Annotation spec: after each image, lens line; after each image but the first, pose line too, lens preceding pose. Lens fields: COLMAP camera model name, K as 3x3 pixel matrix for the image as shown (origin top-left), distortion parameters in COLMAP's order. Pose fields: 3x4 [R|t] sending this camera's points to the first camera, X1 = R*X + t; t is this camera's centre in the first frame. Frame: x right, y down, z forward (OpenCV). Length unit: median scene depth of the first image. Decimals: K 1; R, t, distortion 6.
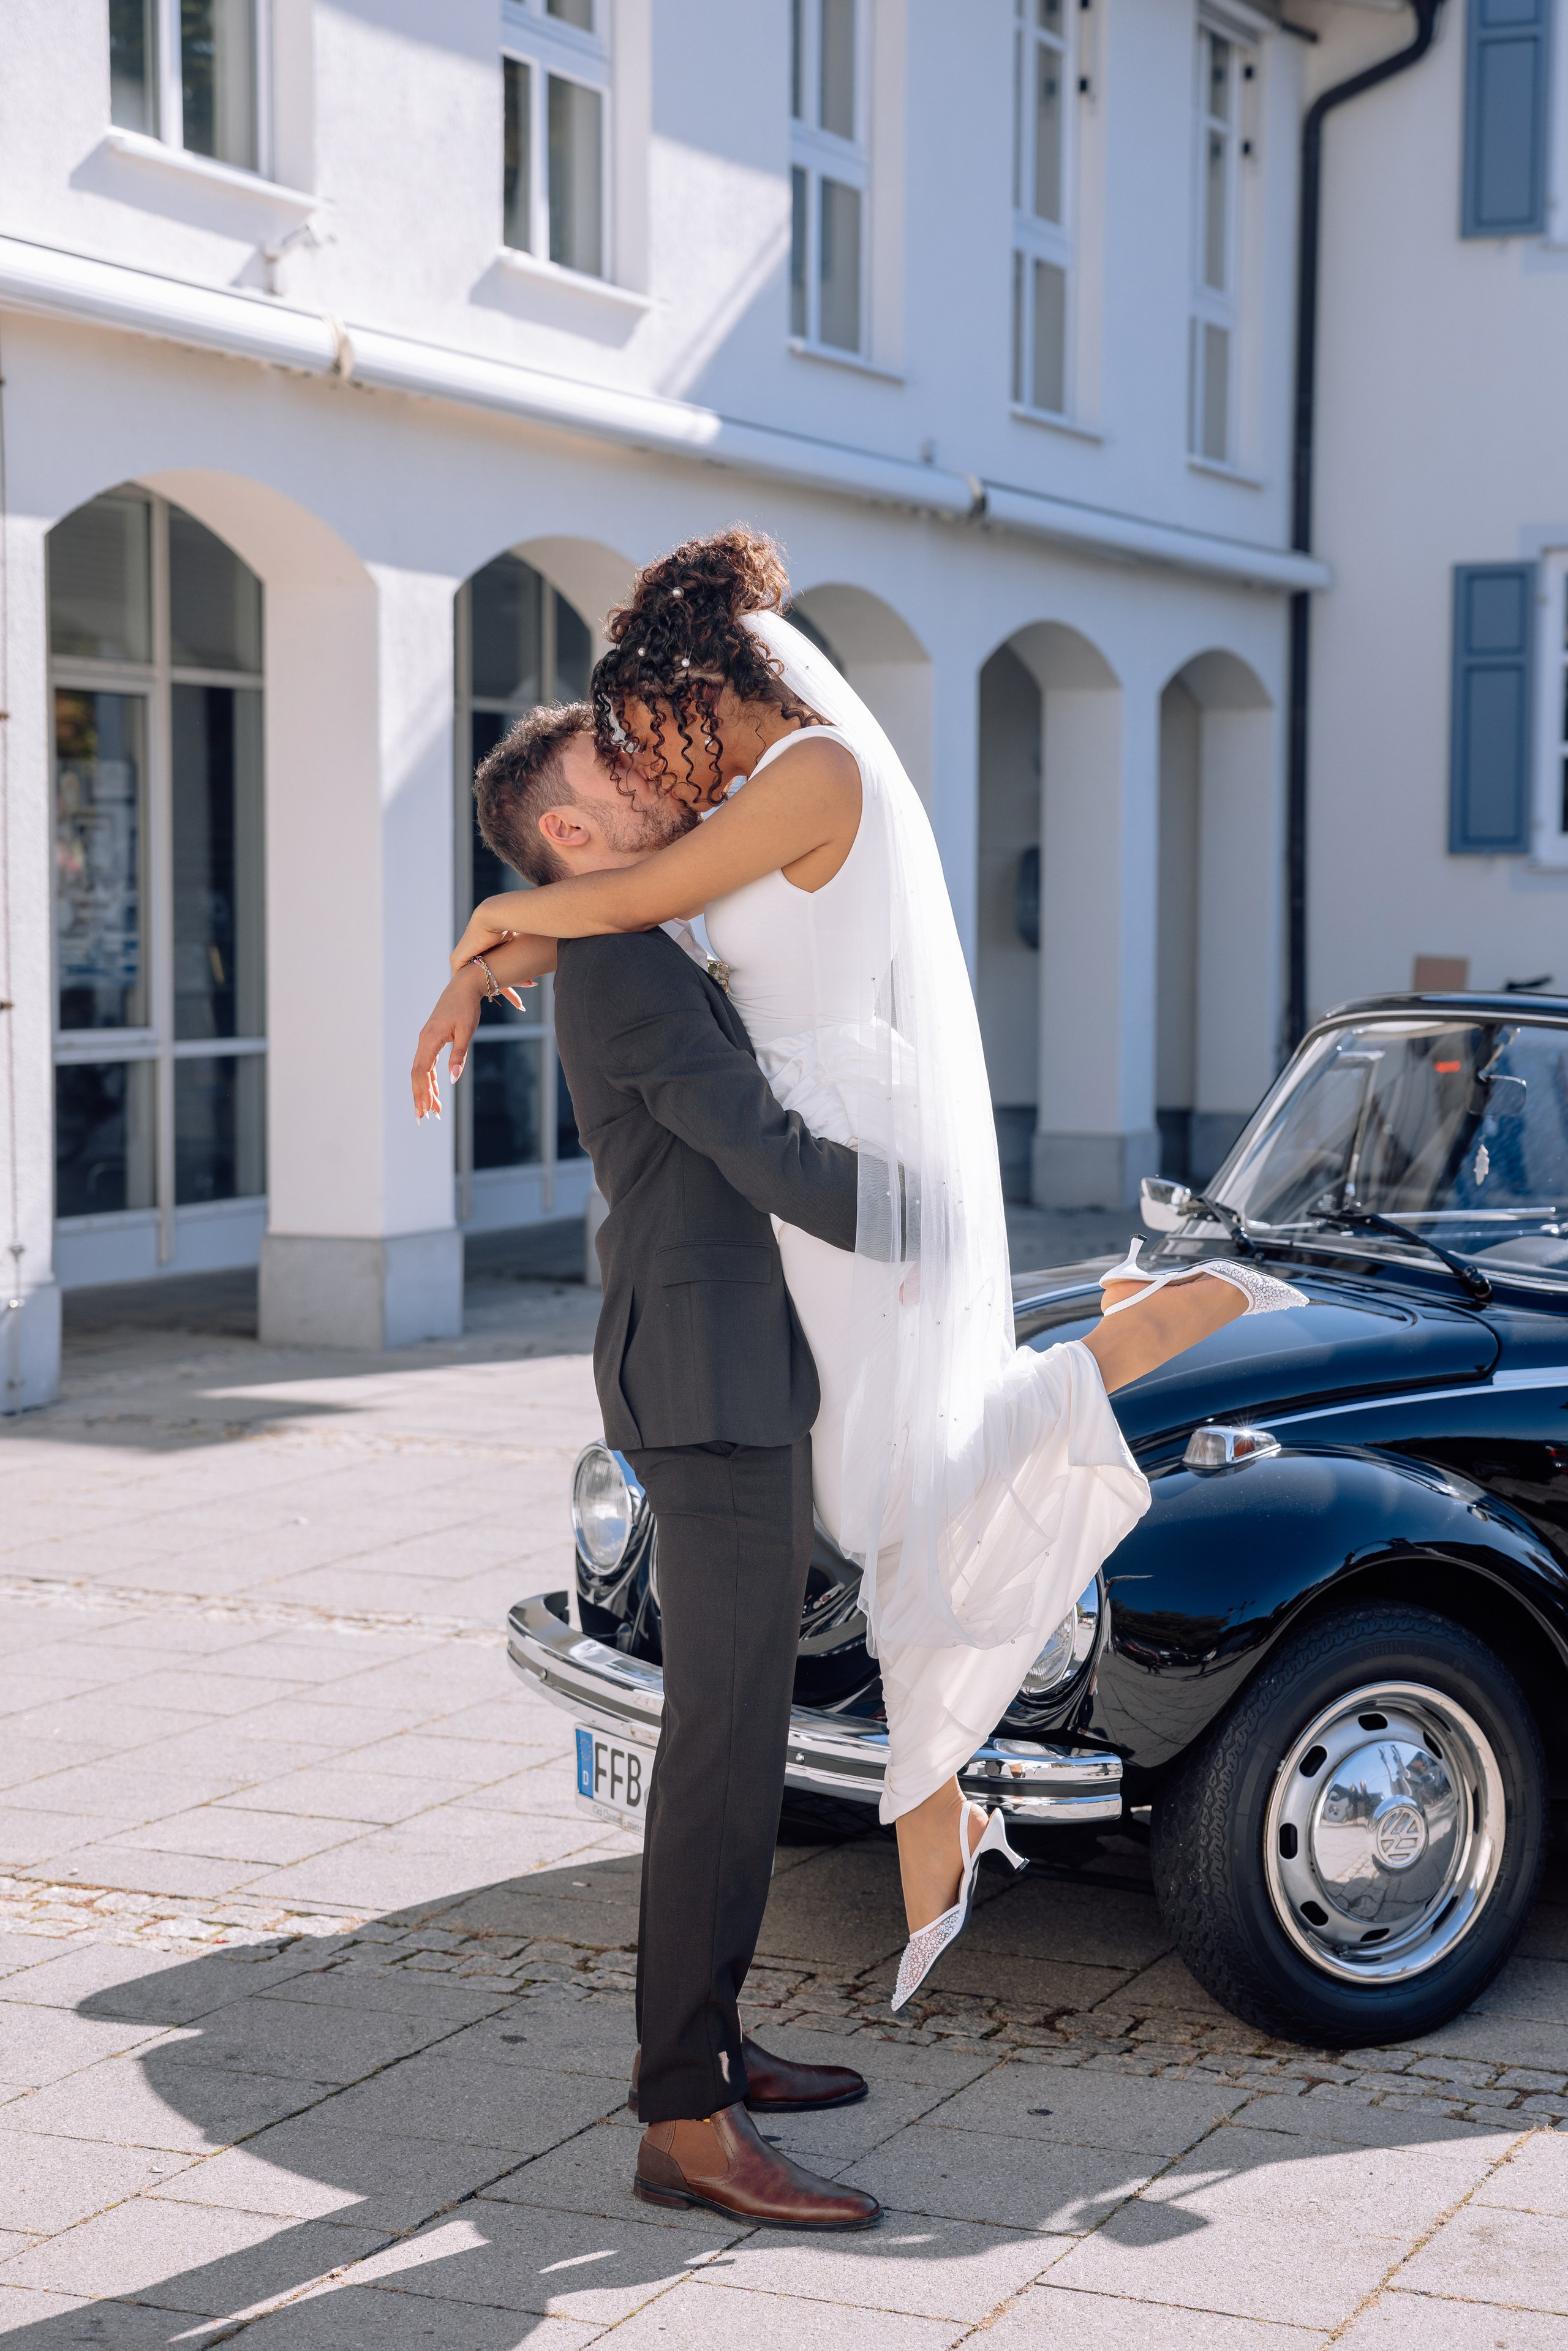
lens RADIAL K [[4495.6, 0, 784.0], [0, 4495.6, 1175.5], [0, 0, 1]] dist [0.255619, -0.123498]
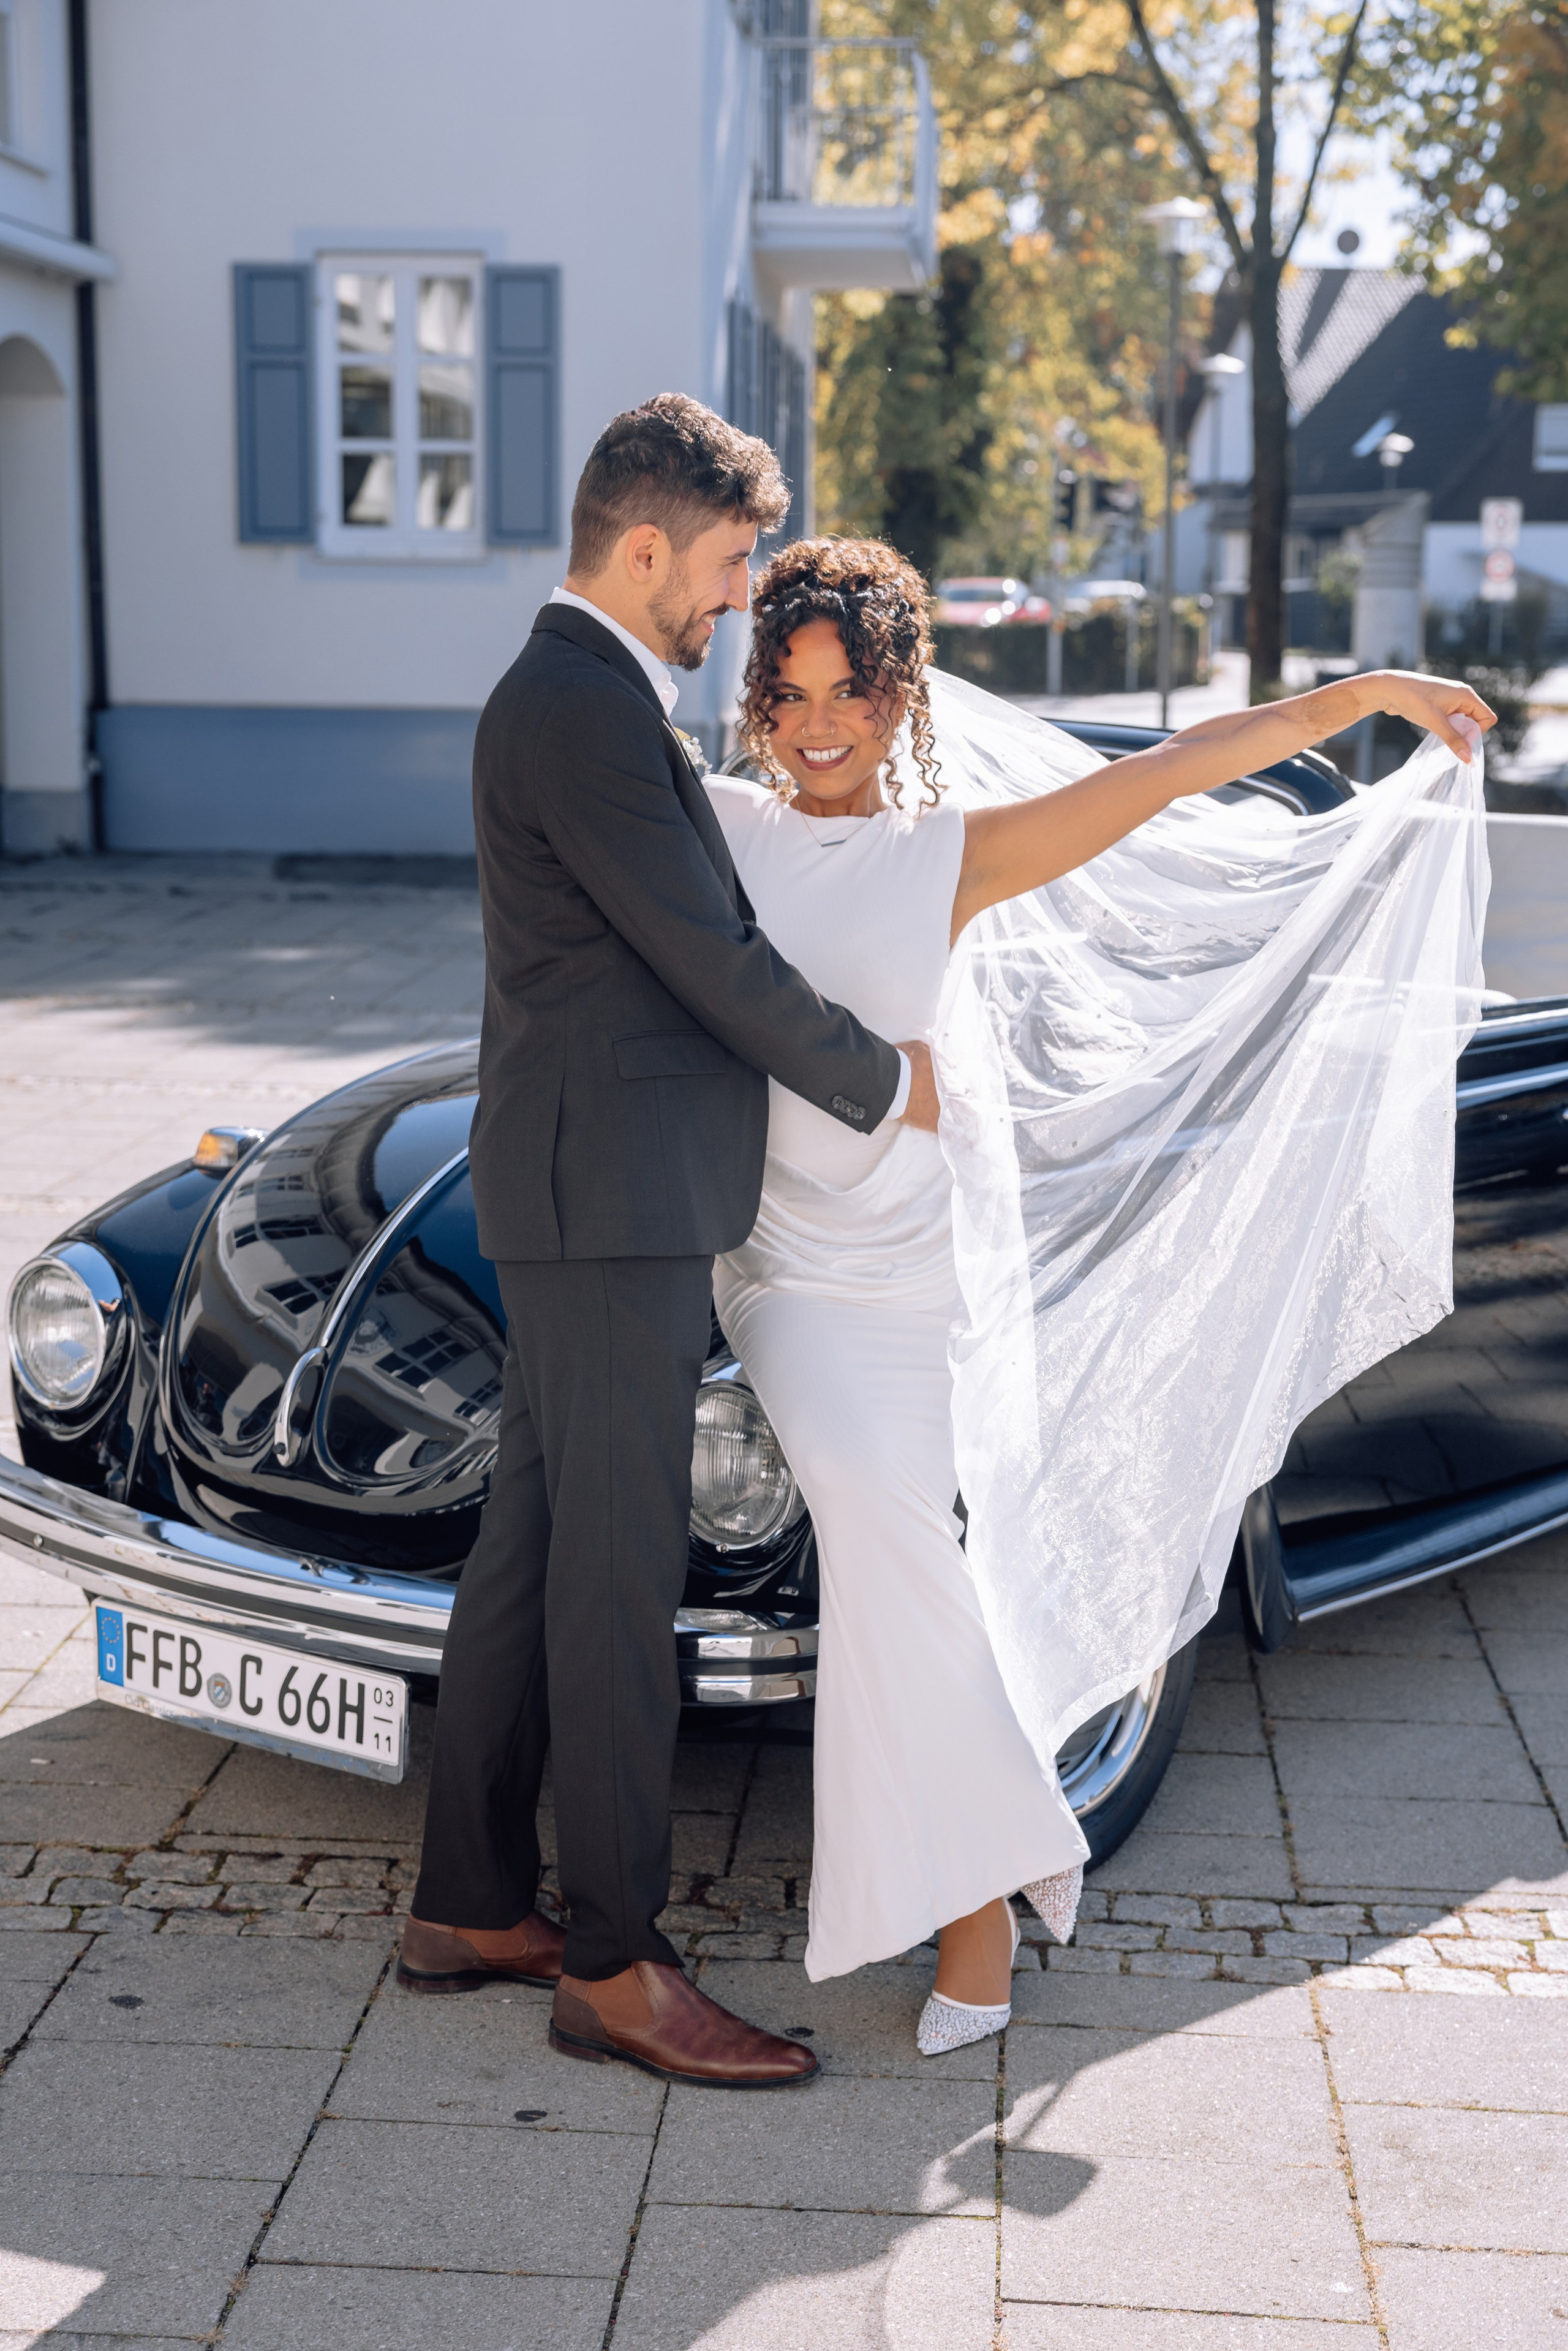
lens RADIAL K [[3893.5, 0, 771.4], [0, 3893.5, 1252.5], [0, 0, 1]] dist [0.116799, 0.091722]
pose [[0.943496, -0.051795, 0.327312, -0.151110], [0.015761, 0.993606, 0.111798, -0.020960], [-0.331010, -0.100322, 0.938279, 0.257530]]
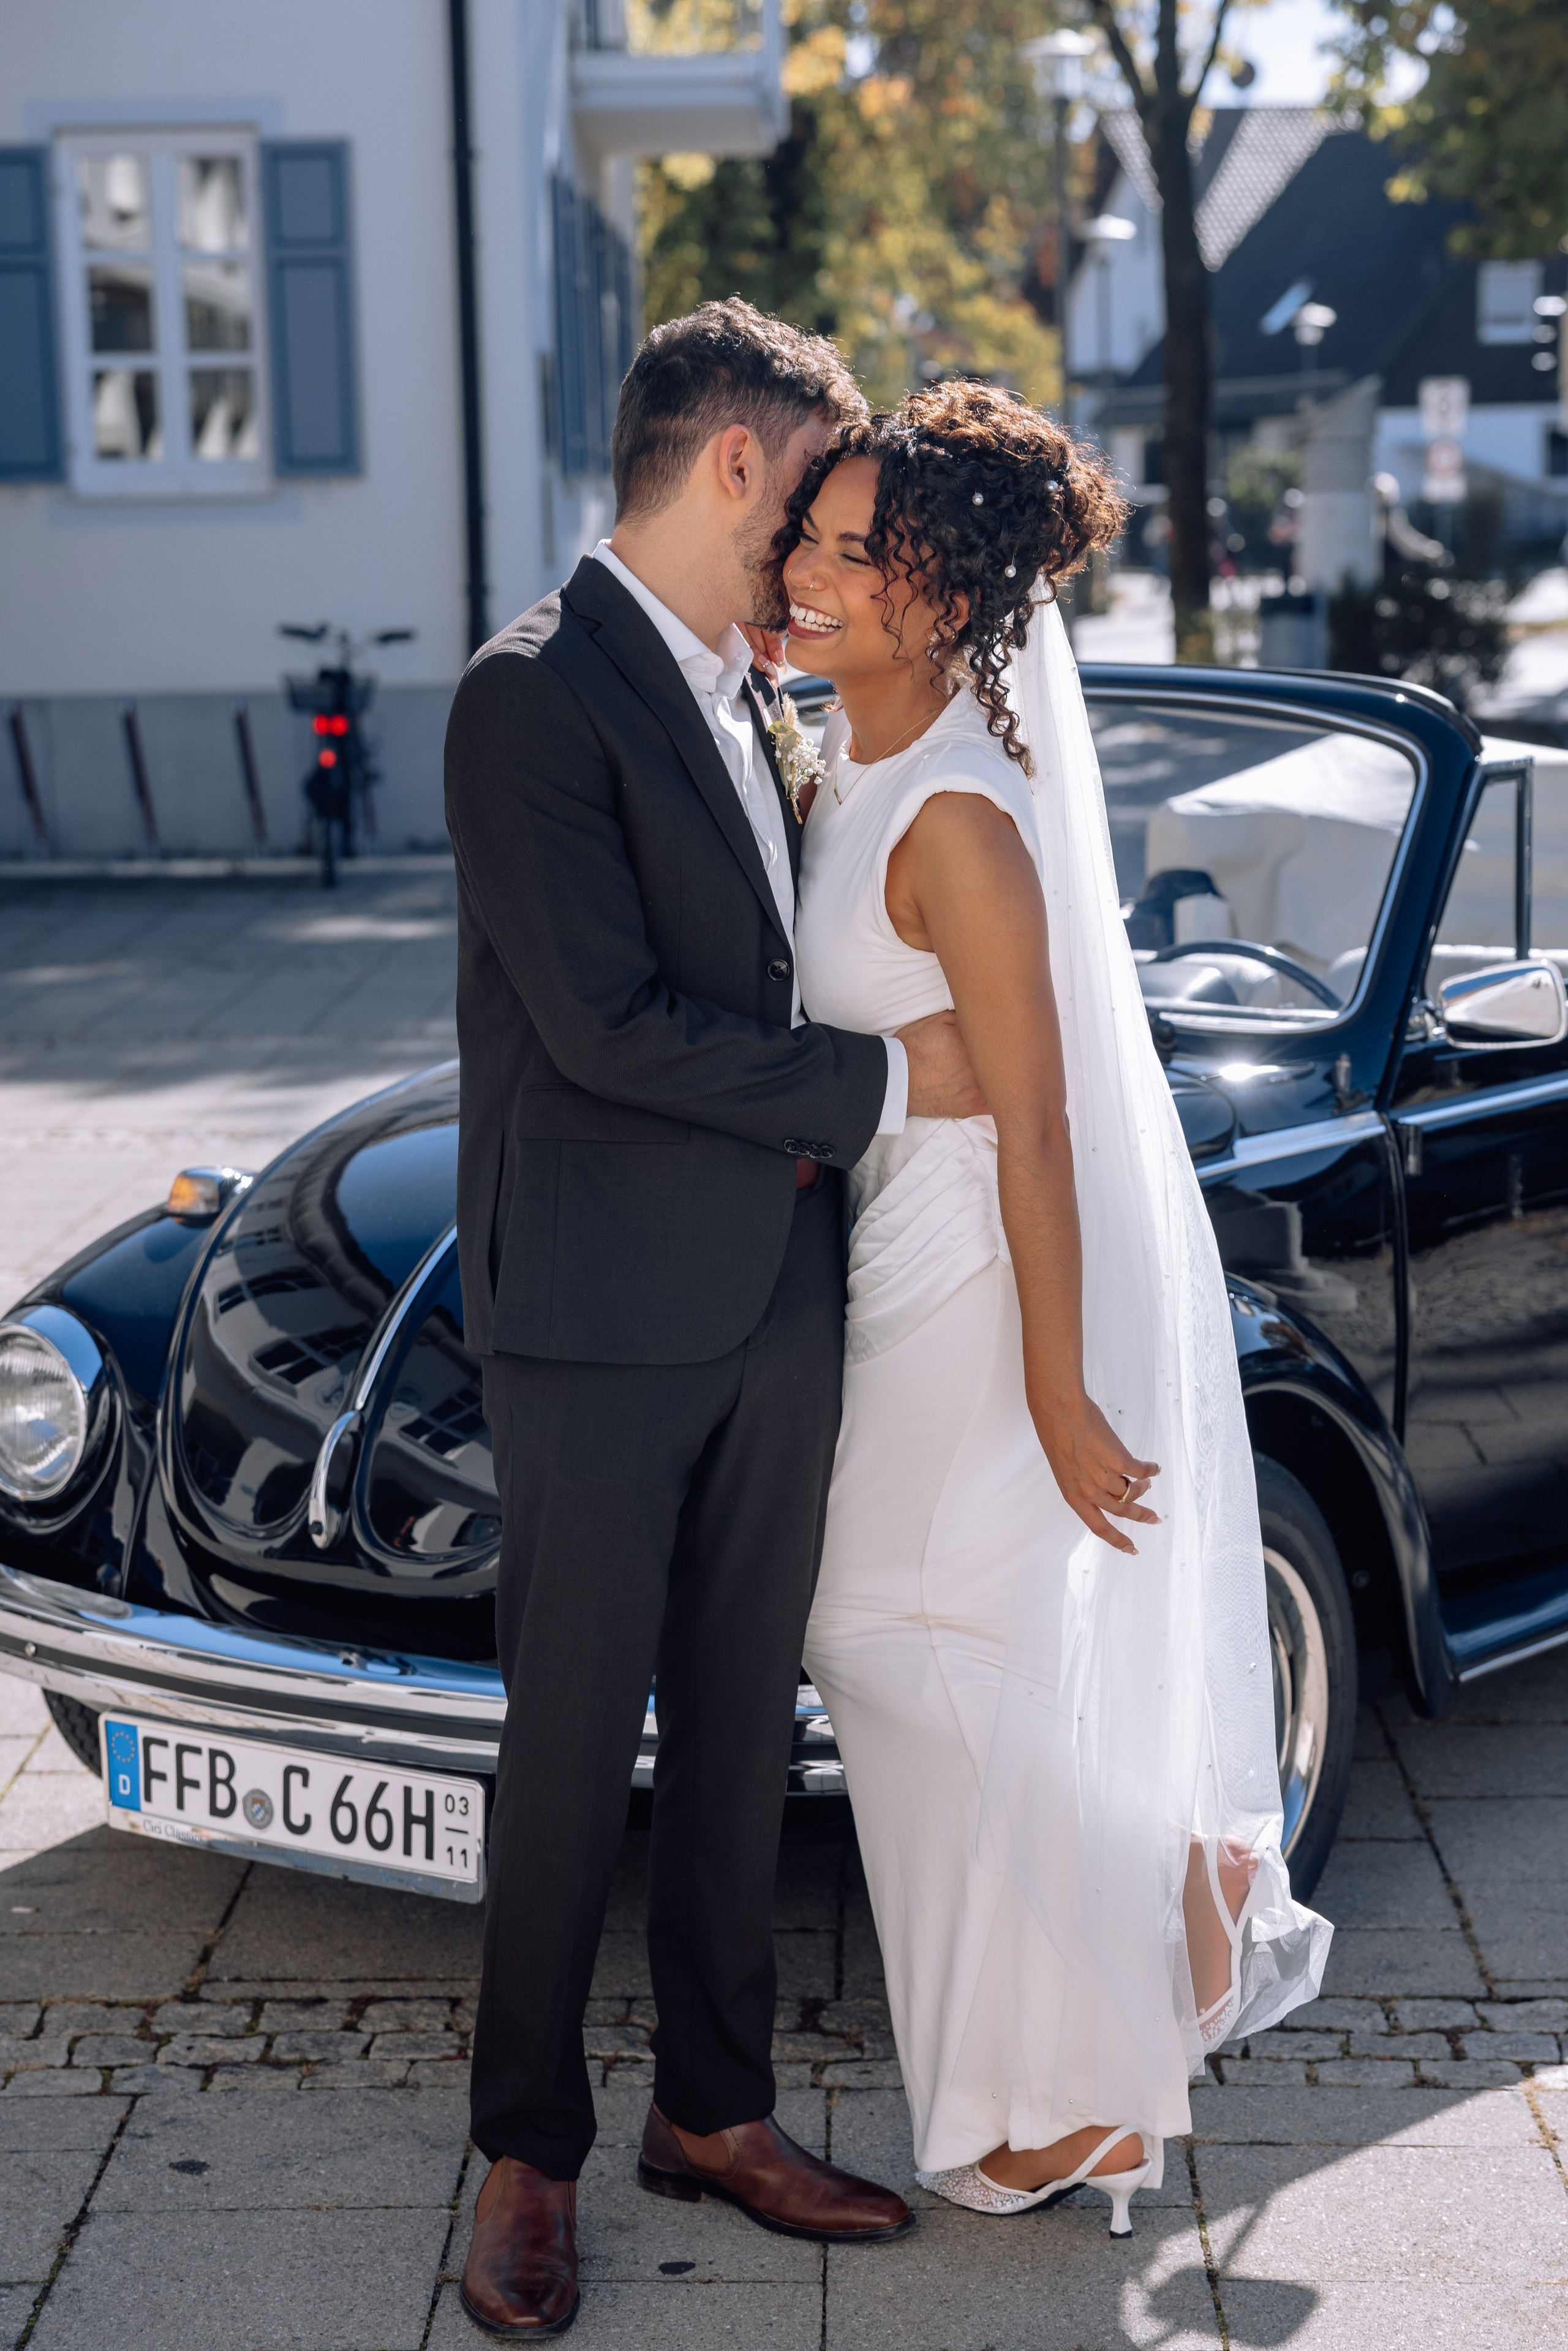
lens RADIAL K [[4754.3, 0, 784.0], [0, 4754.3, 1175.5], [0, 0, 1]] dist [0.271860, -0.489164]
pose [[0.926287, -0.080151, 0.368196, -0.207513], [0.053014, 0.995117, 0.083254, -0.022457], [-0.373071, -0.057597, 0.926013, 0.223976]]
